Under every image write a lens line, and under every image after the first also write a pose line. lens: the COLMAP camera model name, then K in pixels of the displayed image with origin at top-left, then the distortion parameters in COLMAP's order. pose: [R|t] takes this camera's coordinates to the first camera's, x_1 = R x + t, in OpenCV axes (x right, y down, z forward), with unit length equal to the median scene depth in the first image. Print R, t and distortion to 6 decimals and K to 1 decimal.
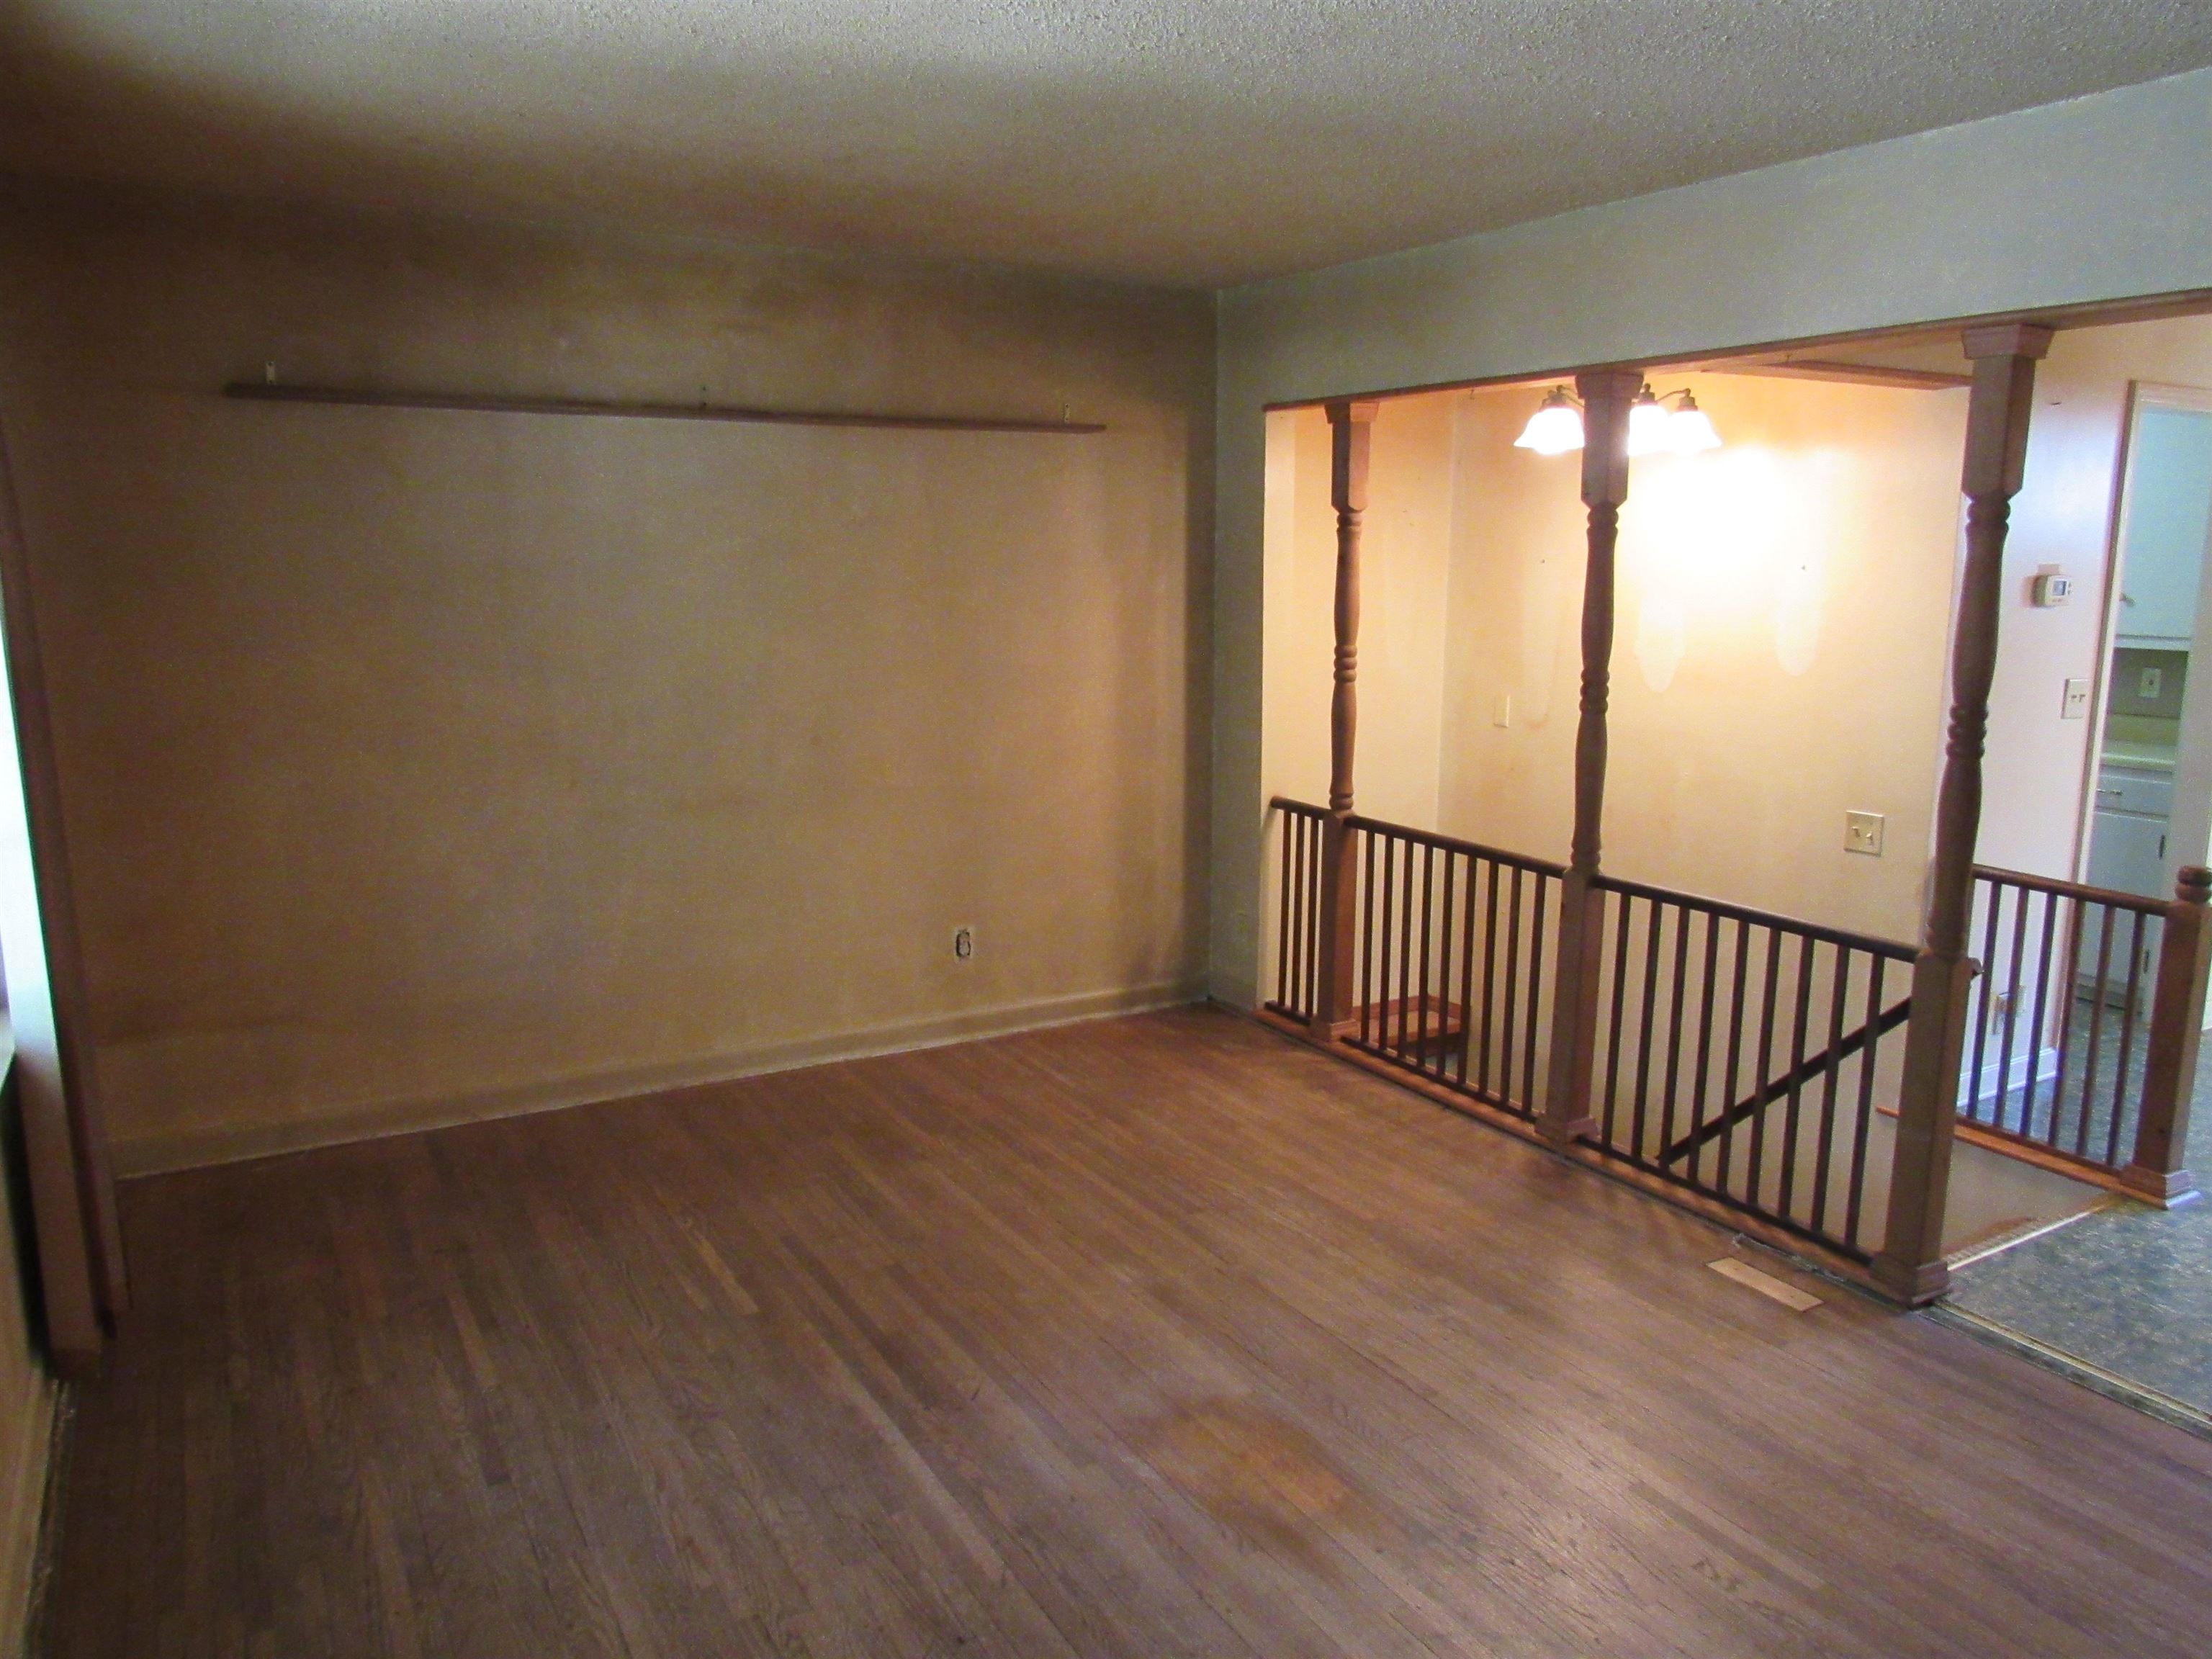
lens RADIAL K [[1592.0, 0, 1099.5], [0, 1592.0, 827.8], [0, 0, 1]] dist [-0.028634, 0.013986]
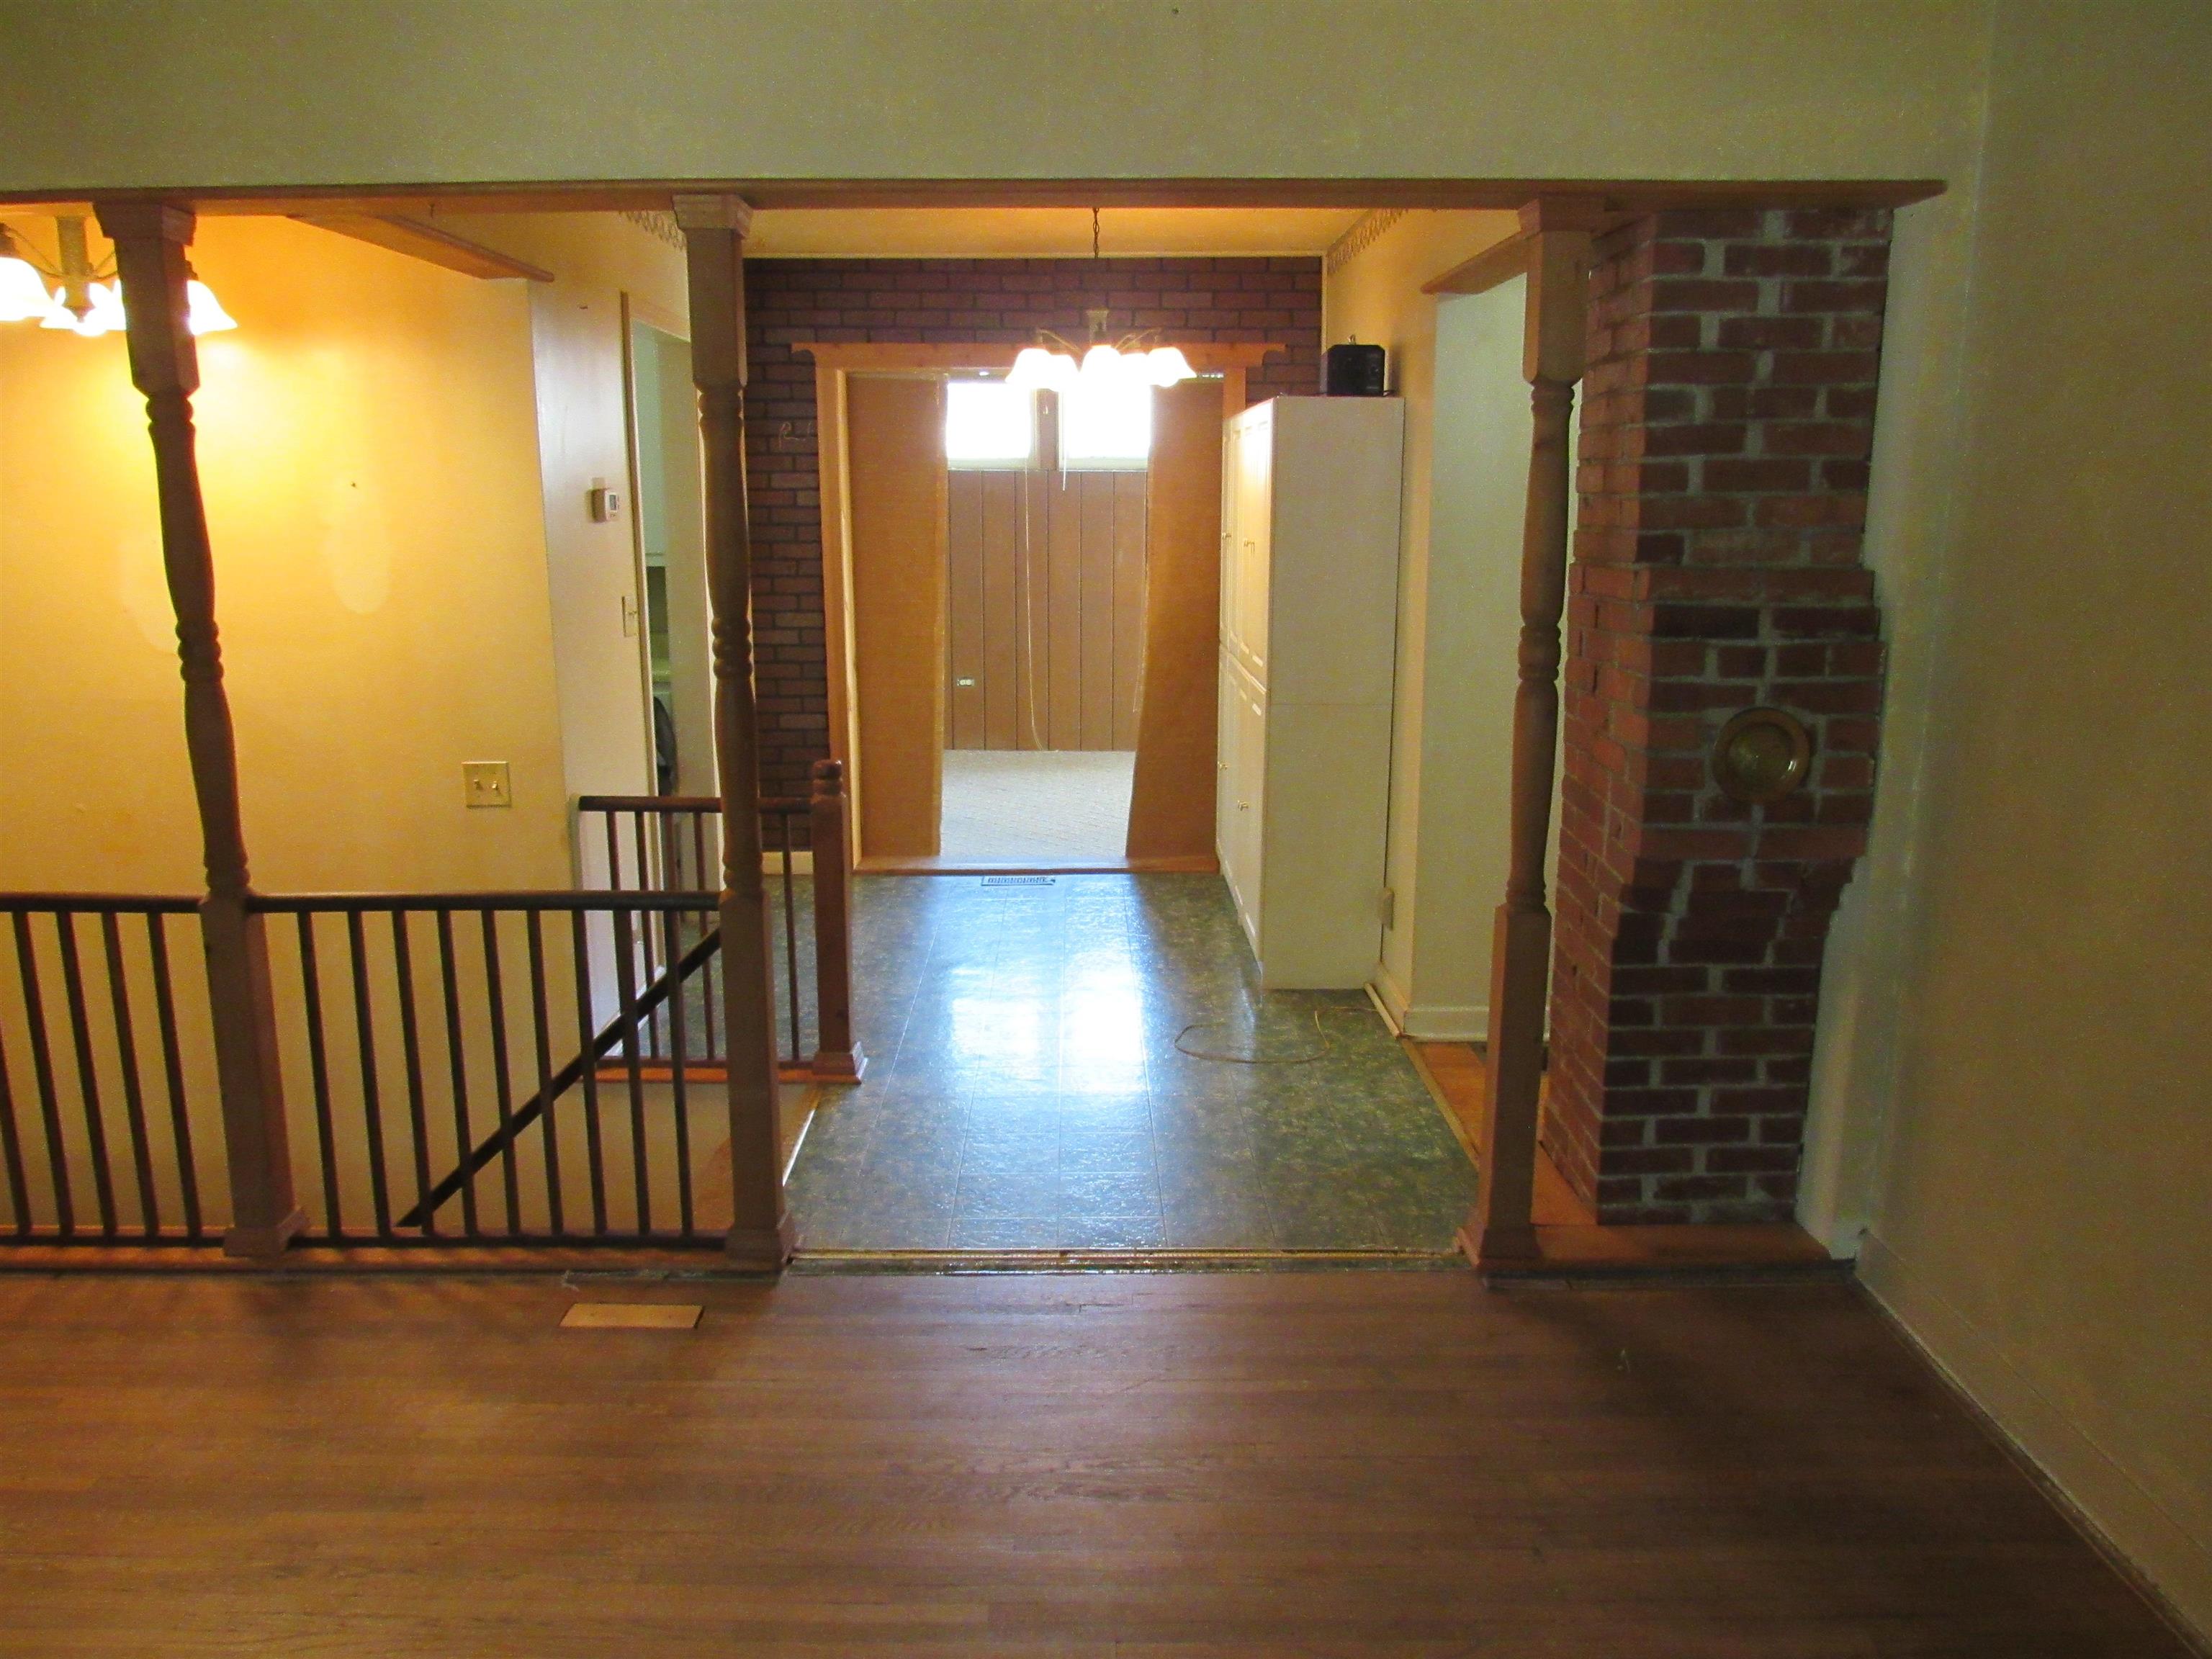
lens RADIAL K [[1592.0, 0, 1087.6], [0, 1592.0, 827.4], [0, 0, 1]] dist [-0.028634, 0.013986]
pose [[0.500230, -0.186575, 0.845553, -0.111109], [0.155914, 0.979957, 0.123993, -0.032580], [-0.851740, 0.069809, 0.519294, 0.276827]]
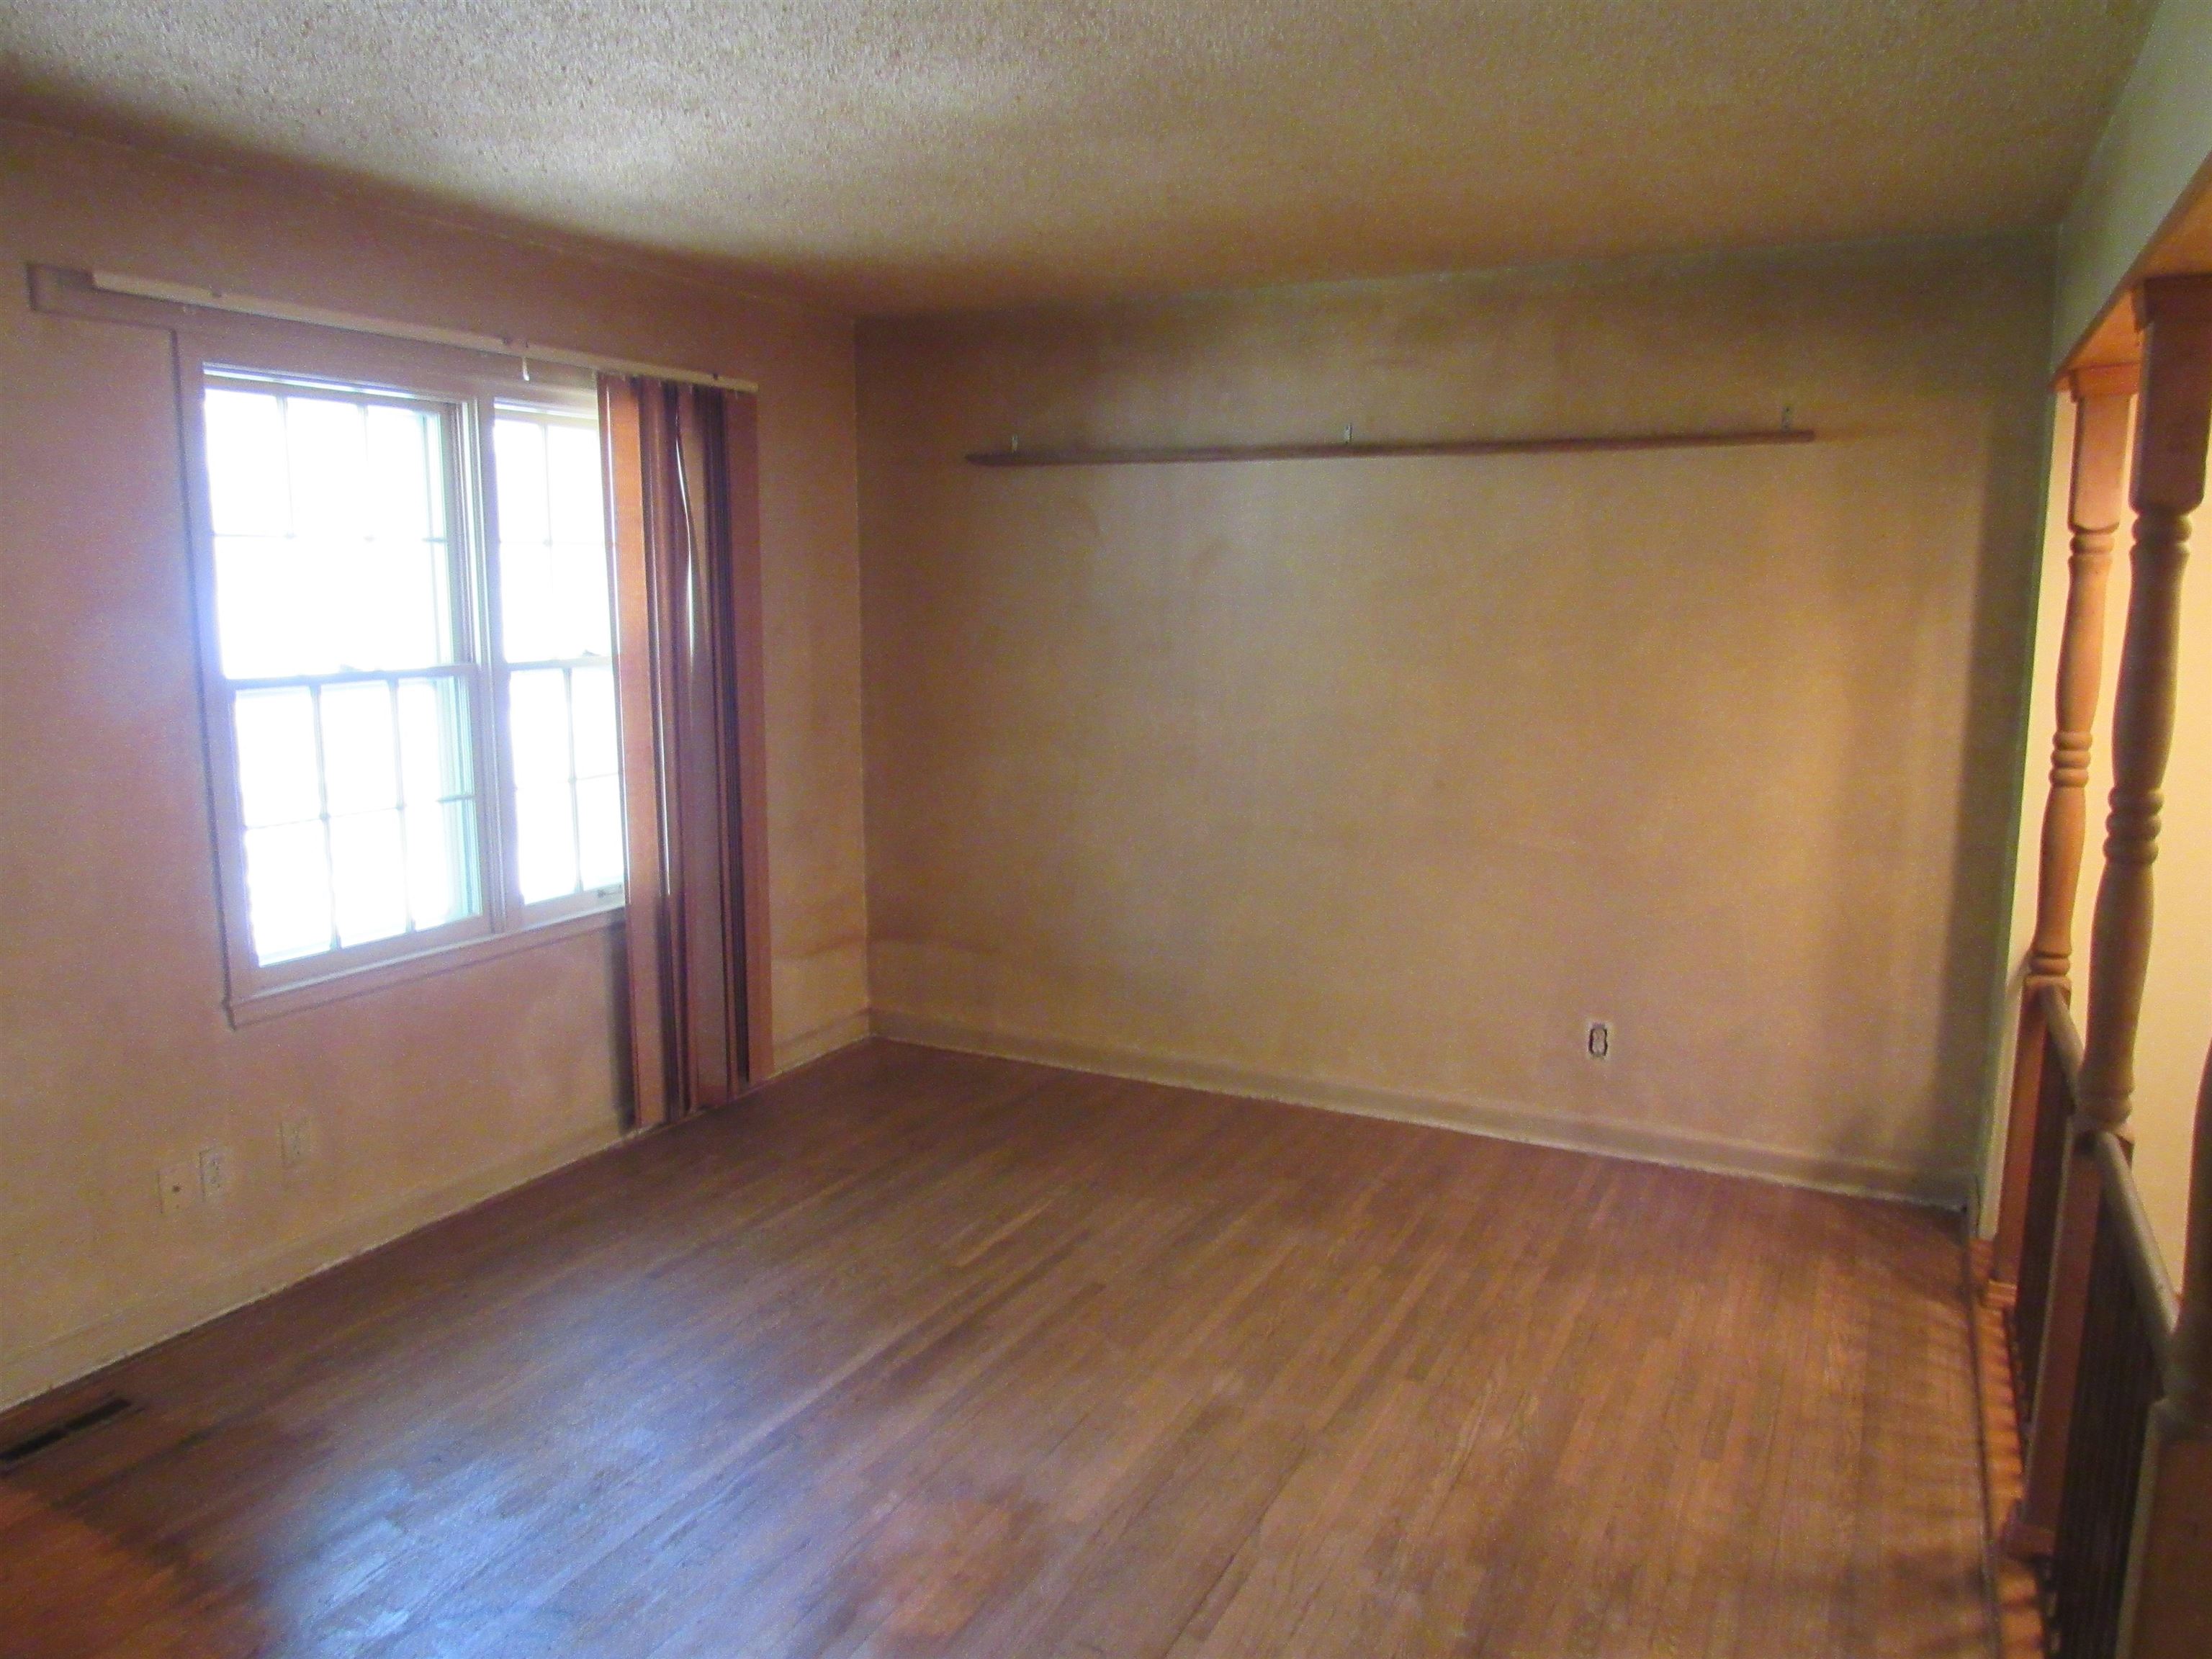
lens RADIAL K [[1592.0, 0, 1097.3], [0, 1592.0, 832.1], [0, 0, 1]] dist [-0.028634, 0.013986]
pose [[0.539746, 0.130539, -0.831645, 0.582328], [-0.150339, 0.986970, 0.057349, -0.058986], [0.828295, 0.094075, 0.552338, 0.352947]]
